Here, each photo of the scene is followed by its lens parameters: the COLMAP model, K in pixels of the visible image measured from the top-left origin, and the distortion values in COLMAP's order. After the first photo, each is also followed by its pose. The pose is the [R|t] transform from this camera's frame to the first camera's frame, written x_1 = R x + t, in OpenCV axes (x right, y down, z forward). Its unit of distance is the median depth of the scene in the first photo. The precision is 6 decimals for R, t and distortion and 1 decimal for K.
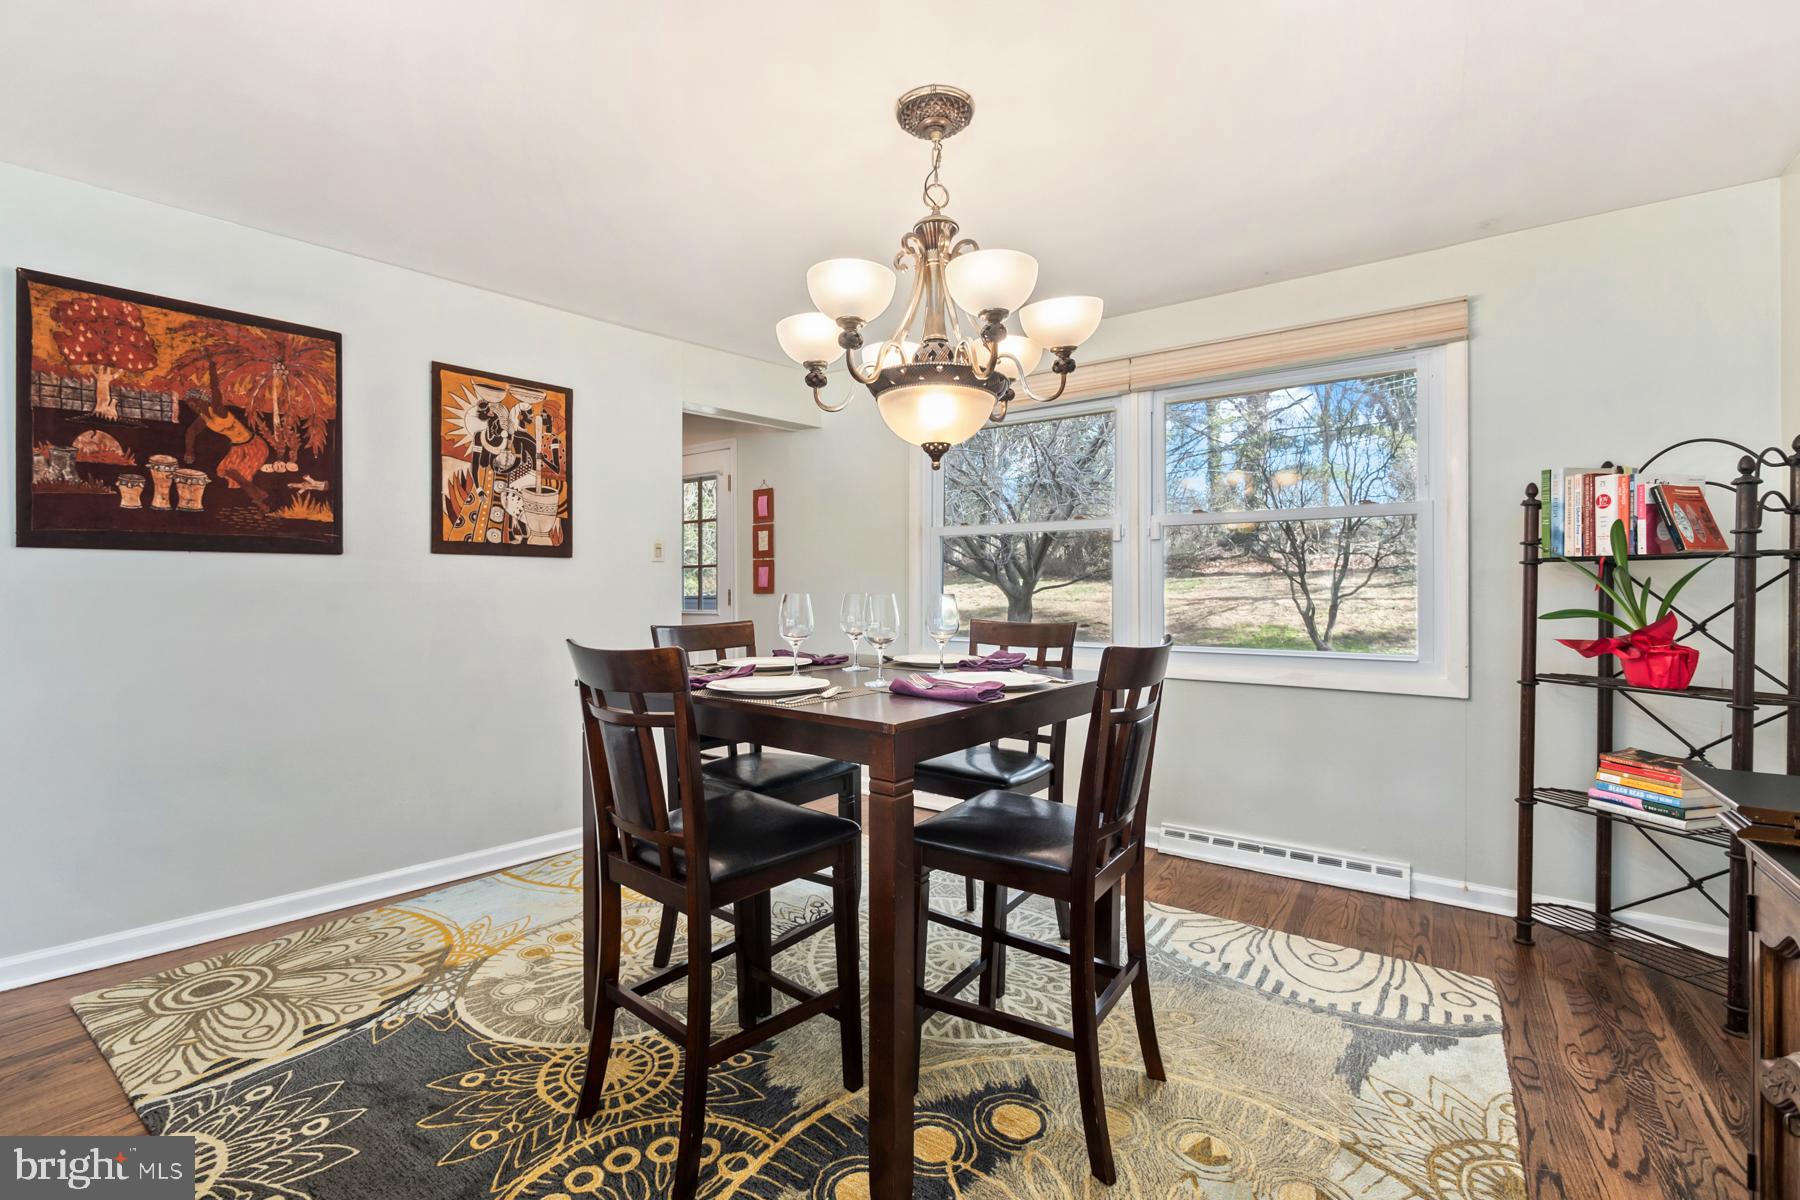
lens RADIAL K [[777.2, 0, 888.5], [0, 777.2, 590.2], [0, 0, 1]] dist [-0.011728, 0.000288]
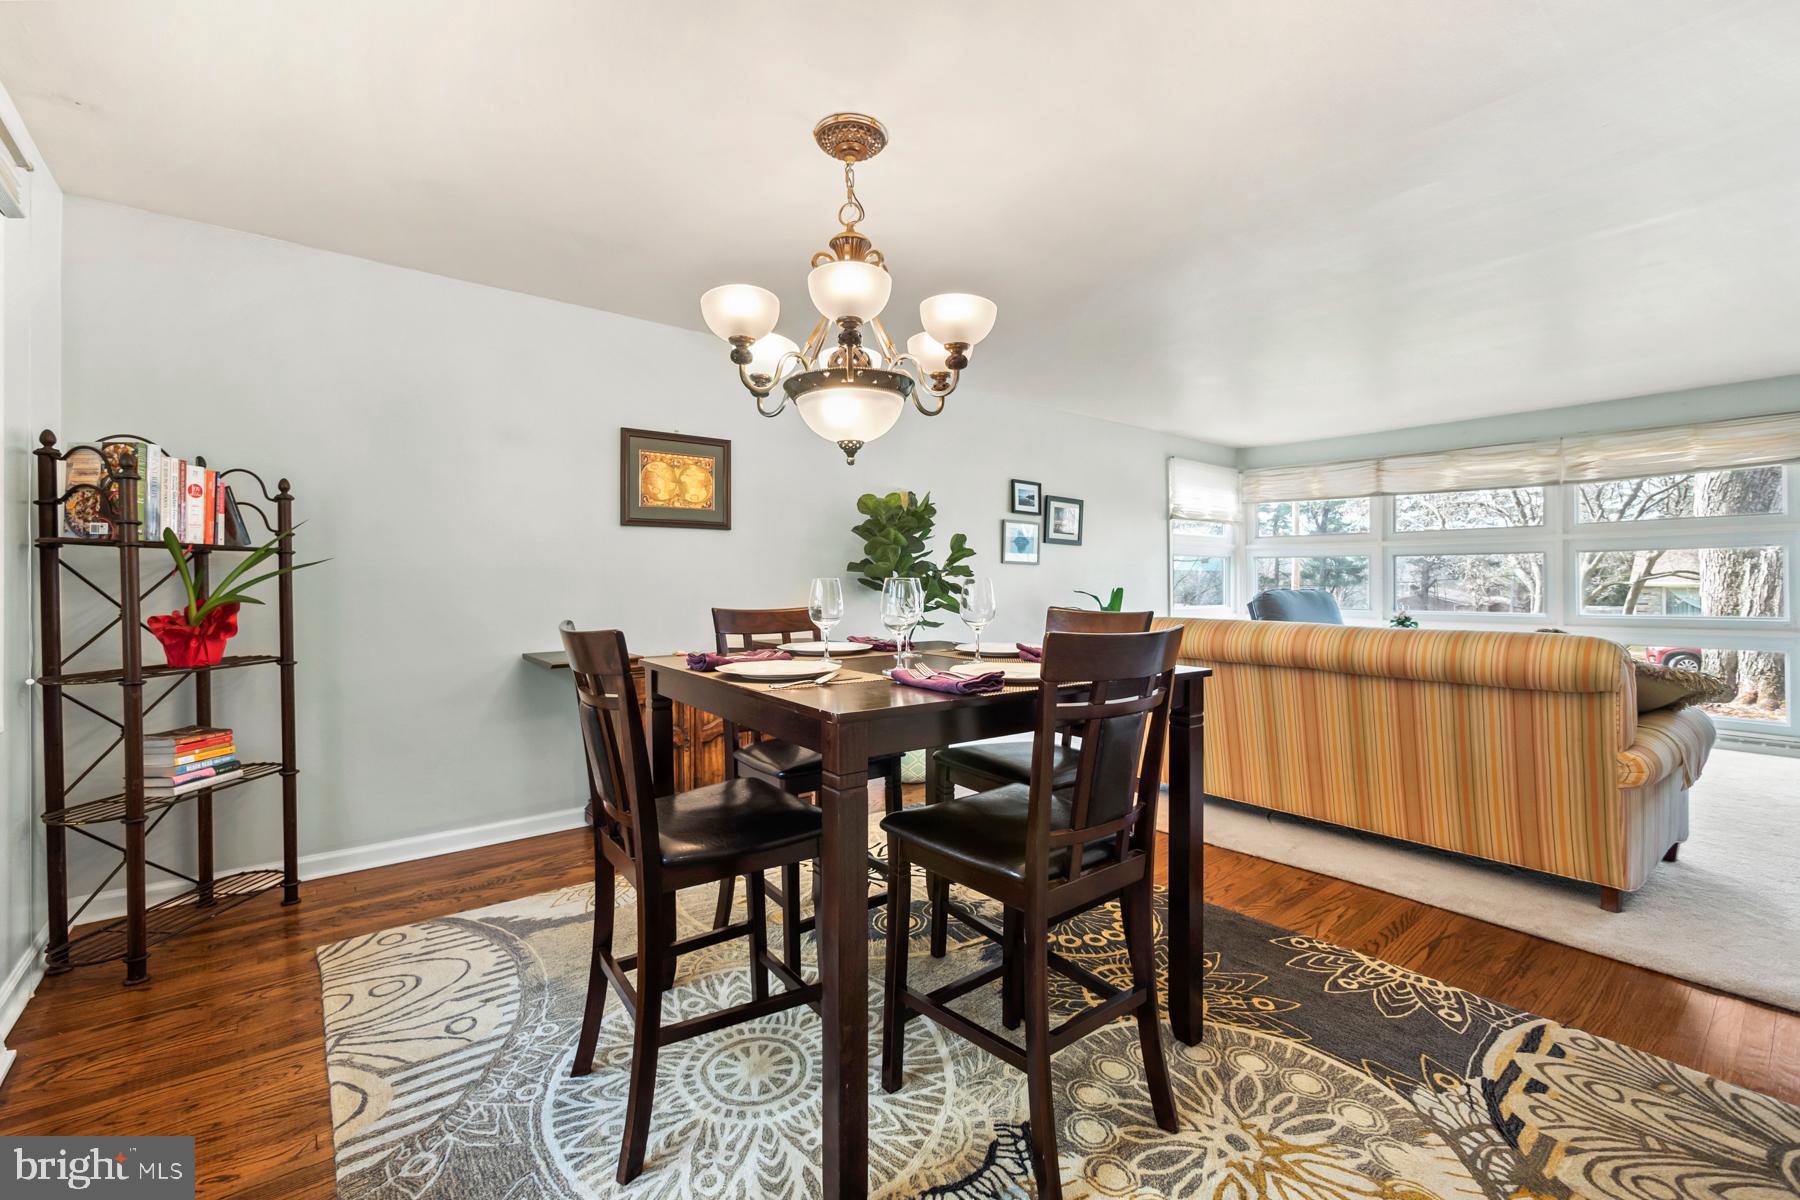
lens RADIAL K [[770.1, 0, 887.0], [0, 770.1, 601.1], [0, 0, 1]] dist [-0.001617, -0.000094]
pose [[-0.960352, -0.006276, 0.278719, -0.282844], [0.000525, 0.999704, 0.024321, 0.009366], [-0.278790, 0.023503, -0.960065, 1.984456]]
